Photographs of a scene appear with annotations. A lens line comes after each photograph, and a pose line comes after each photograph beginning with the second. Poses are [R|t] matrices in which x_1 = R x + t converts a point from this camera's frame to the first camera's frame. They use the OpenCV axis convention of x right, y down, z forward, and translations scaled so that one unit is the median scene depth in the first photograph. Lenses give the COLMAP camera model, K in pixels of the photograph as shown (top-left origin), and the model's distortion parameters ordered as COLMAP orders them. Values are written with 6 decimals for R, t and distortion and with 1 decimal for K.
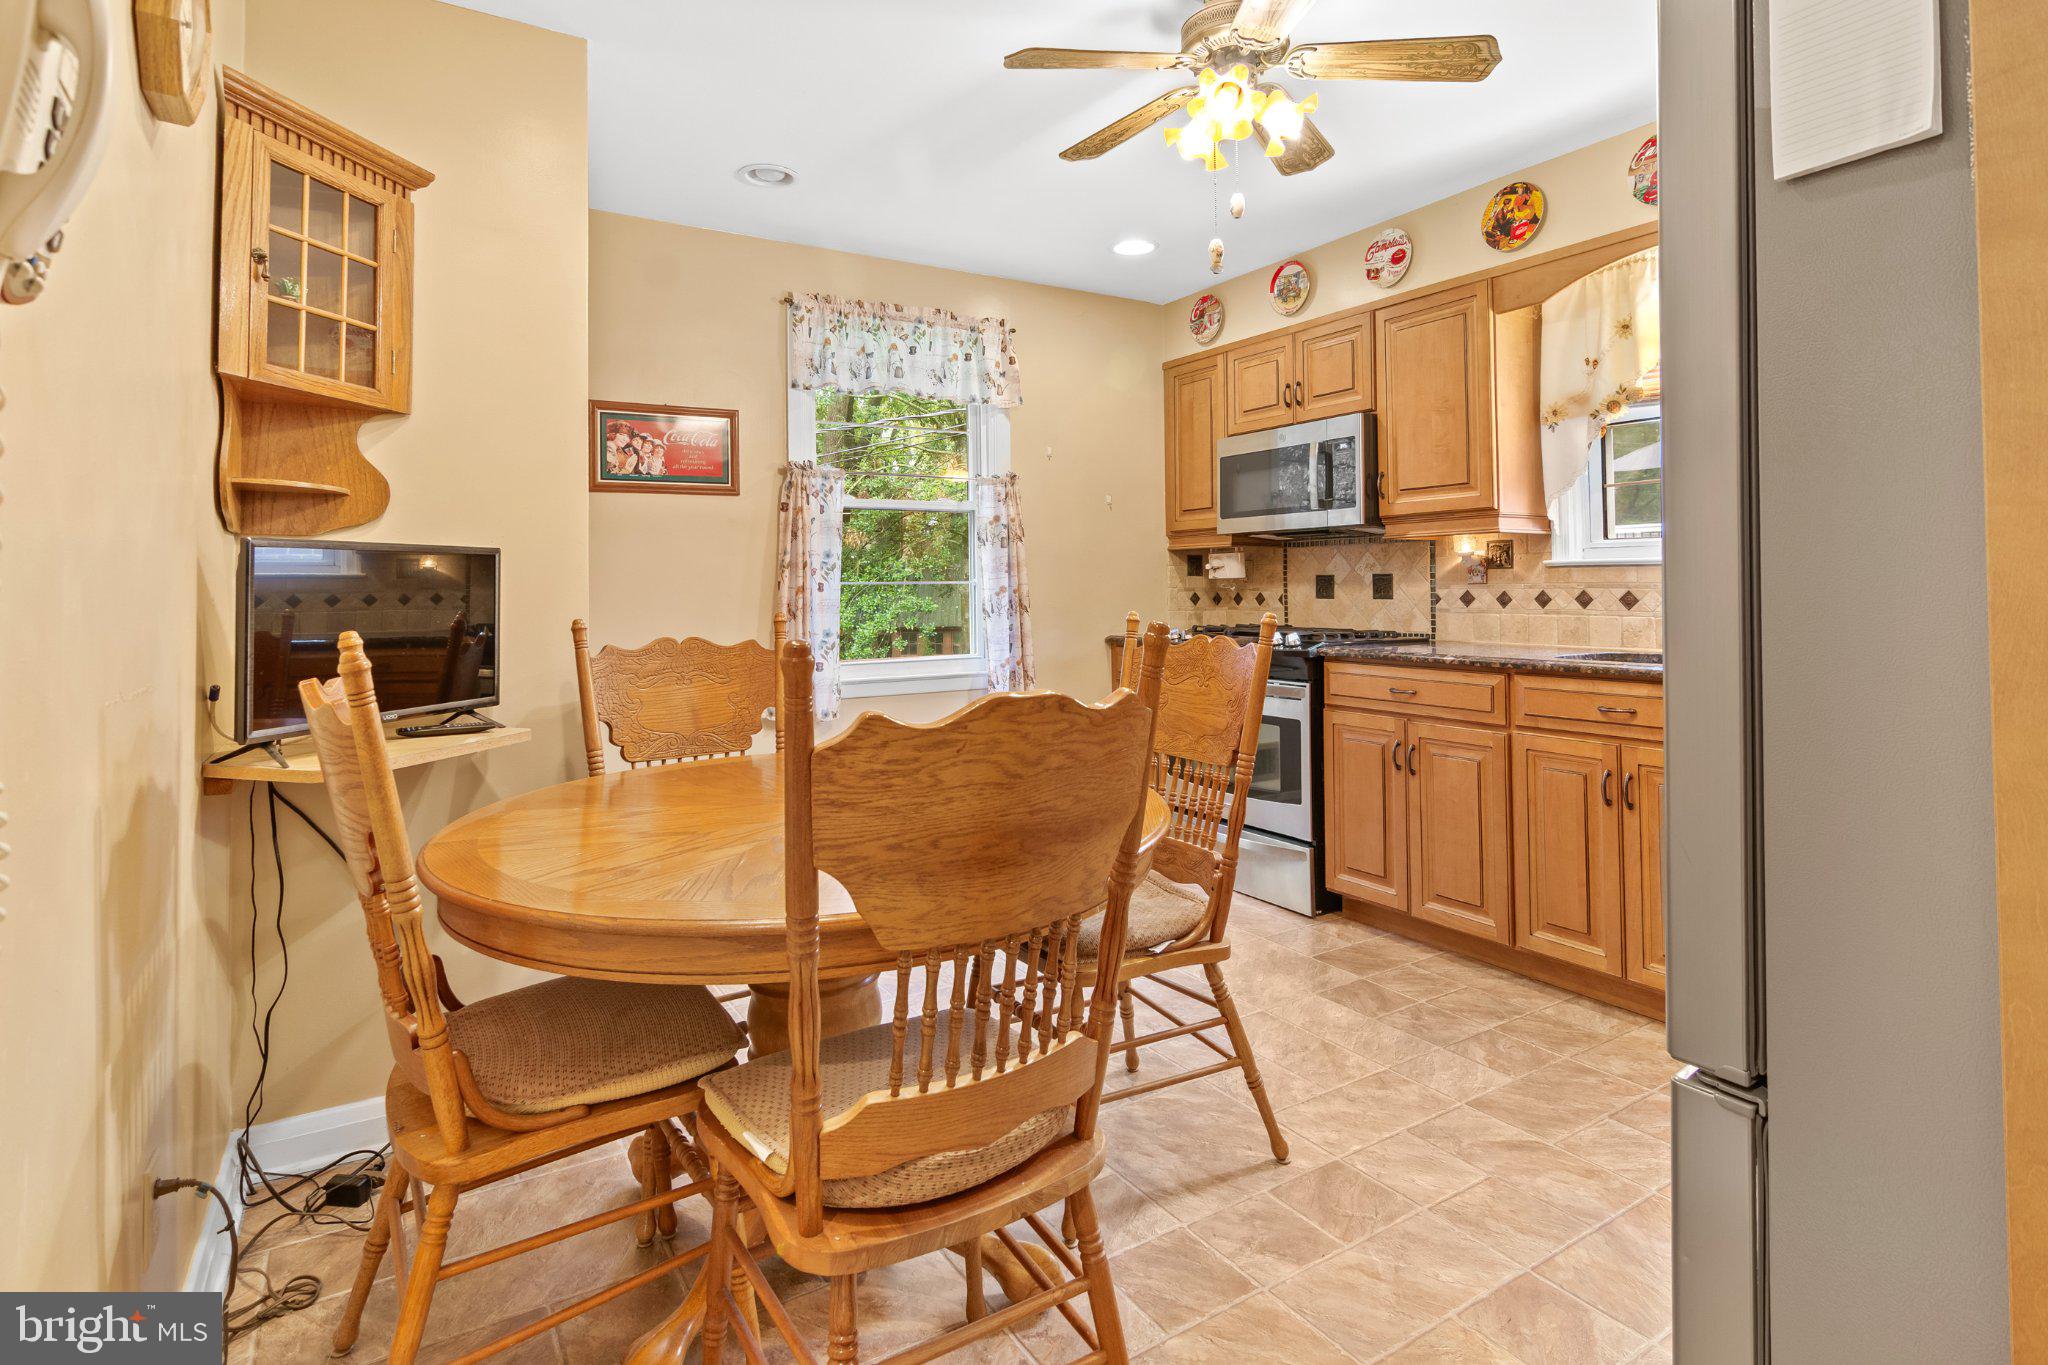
lens RADIAL K [[1041.2, 0, 1004.1], [0, 1041.2, 564.7], [0, 0, 1]] dist [-0.000929, -0.000231]
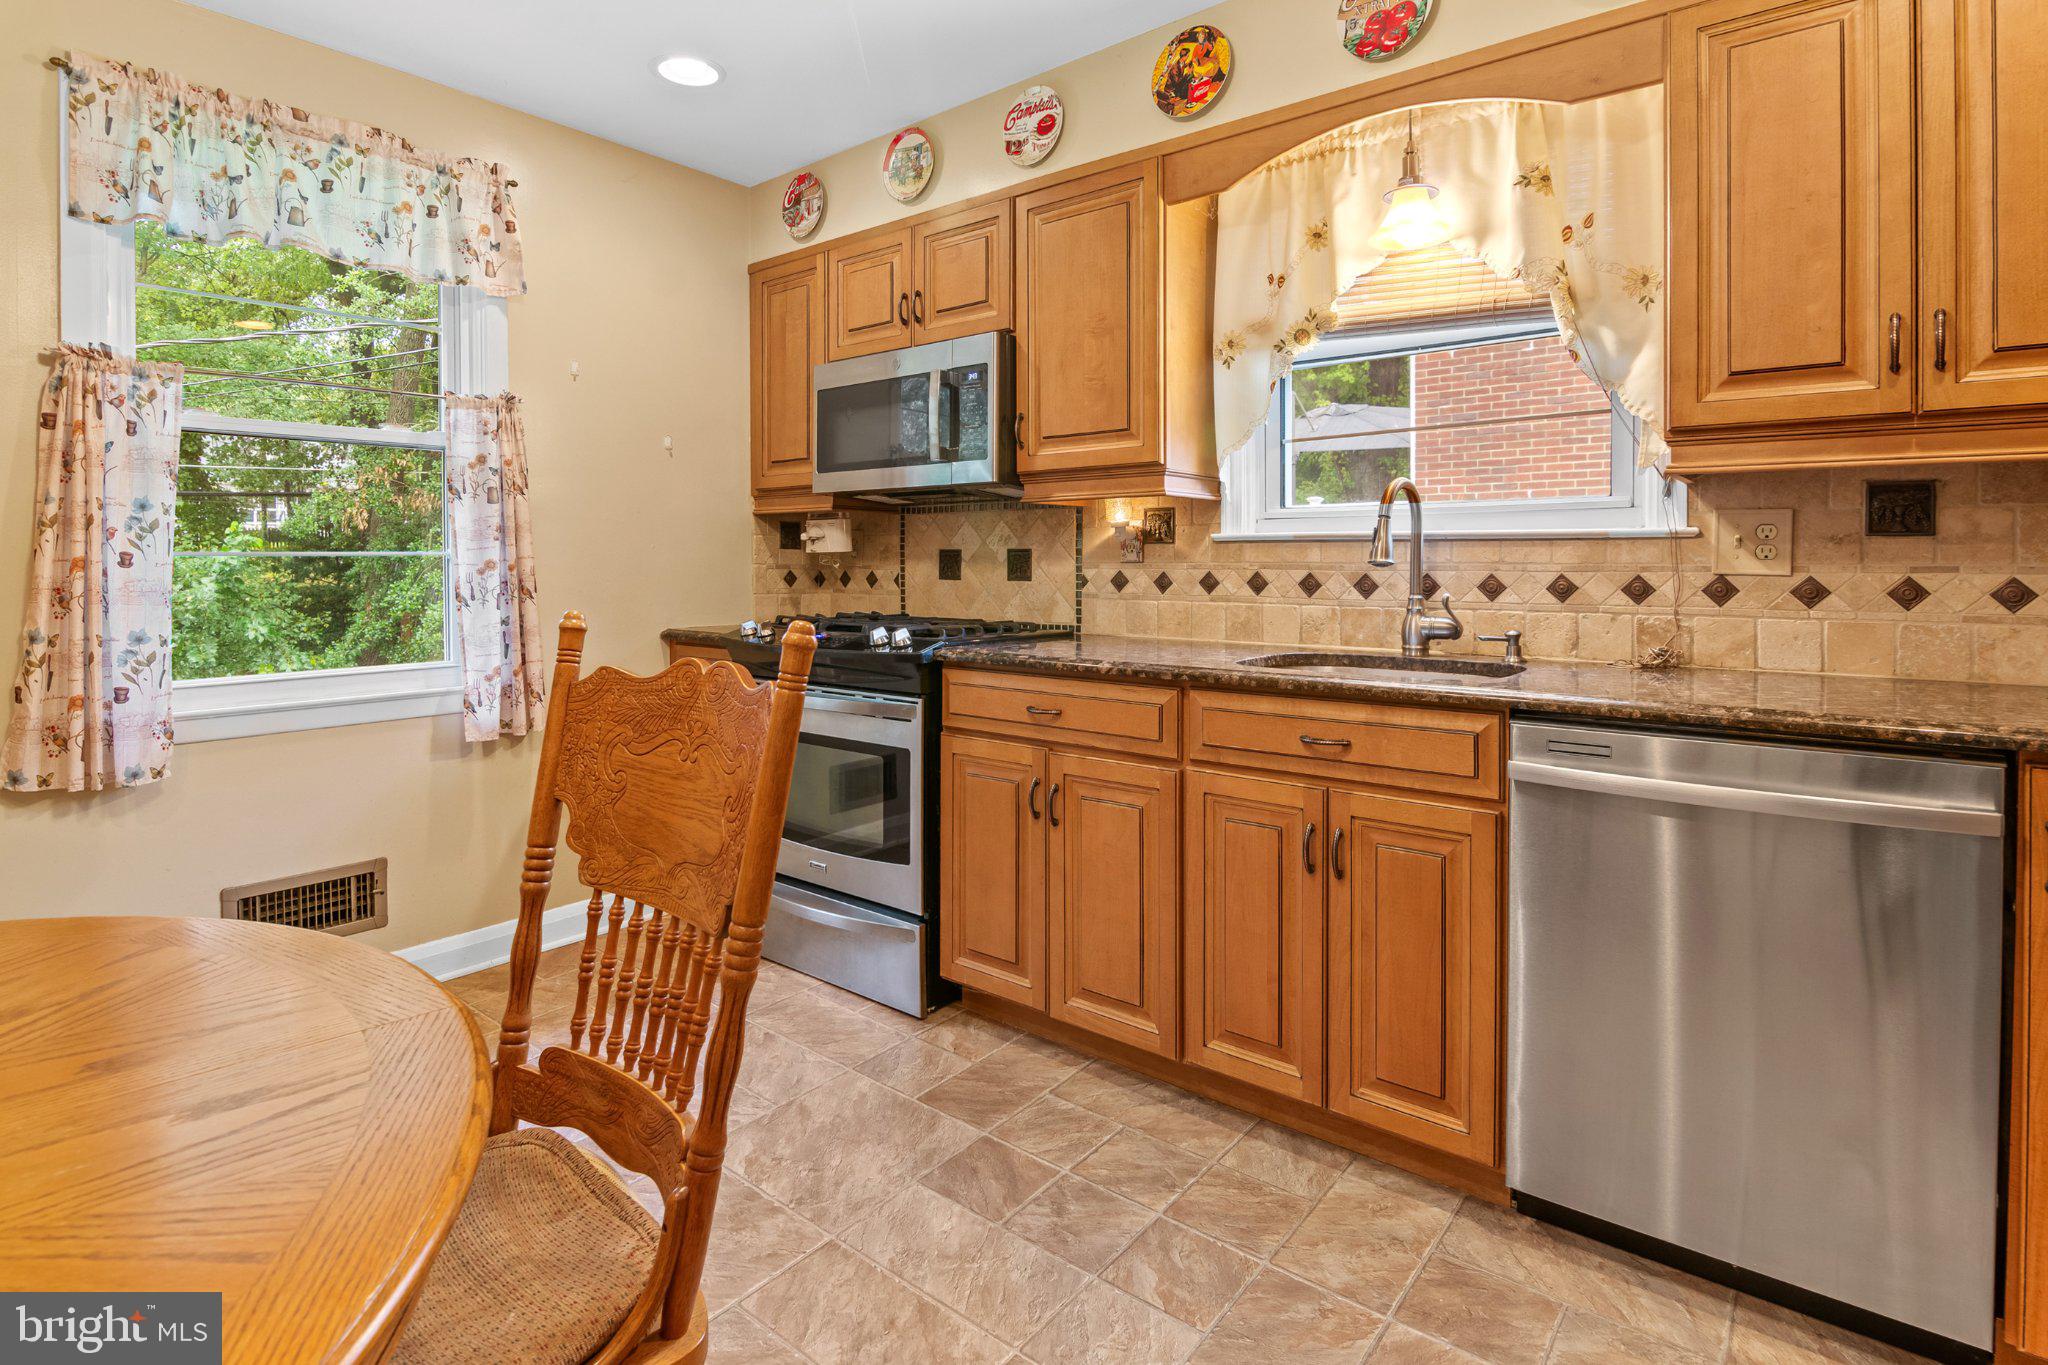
lens RADIAL K [[1041.2, 0, 1004.1], [0, 1041.2, 564.7], [0, 0, 1]] dist [-0.000929, -0.000231]
pose [[0.944115, 0.007034, 0.329541, 0.107251], [-0.015008, 0.999653, 0.021660, 0.004566], [-0.329274, -0.025395, 0.943893, 0.299514]]
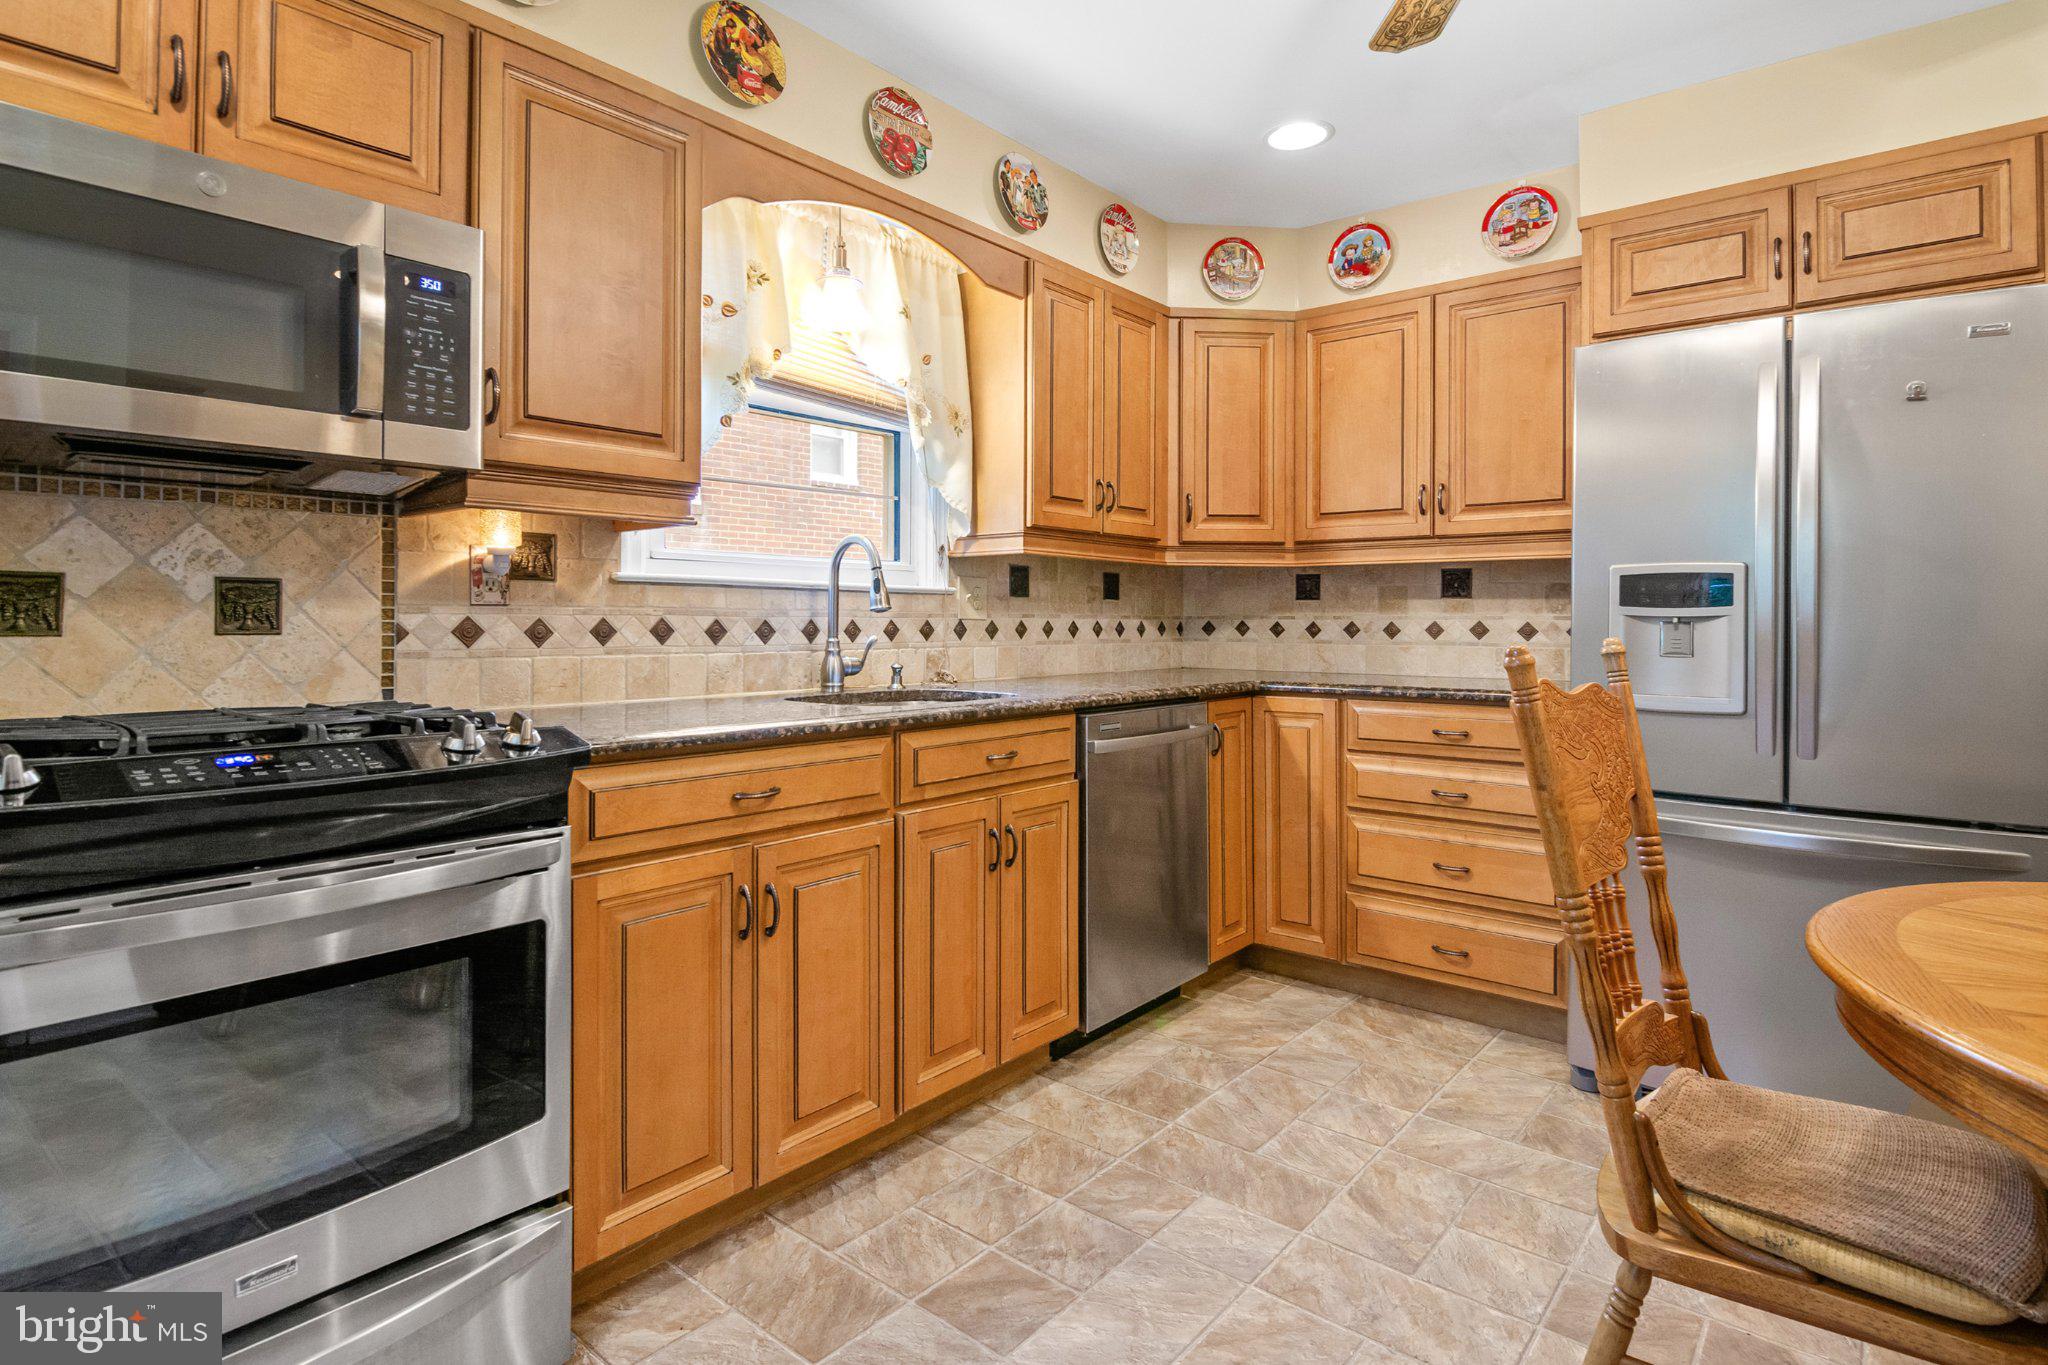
lens RADIAL K [[1056.2, 0, 1022.7], [0, 1056.2, 606.4], [0, 0, 1]] dist [-0.000317, -0.001465]
pose [[-0.325923, 0.022929, 0.945118, -0.187187], [-0.019759, 0.999322, -0.031058, 0.032646], [-0.945190, -0.028798, -0.325249, 0.961688]]
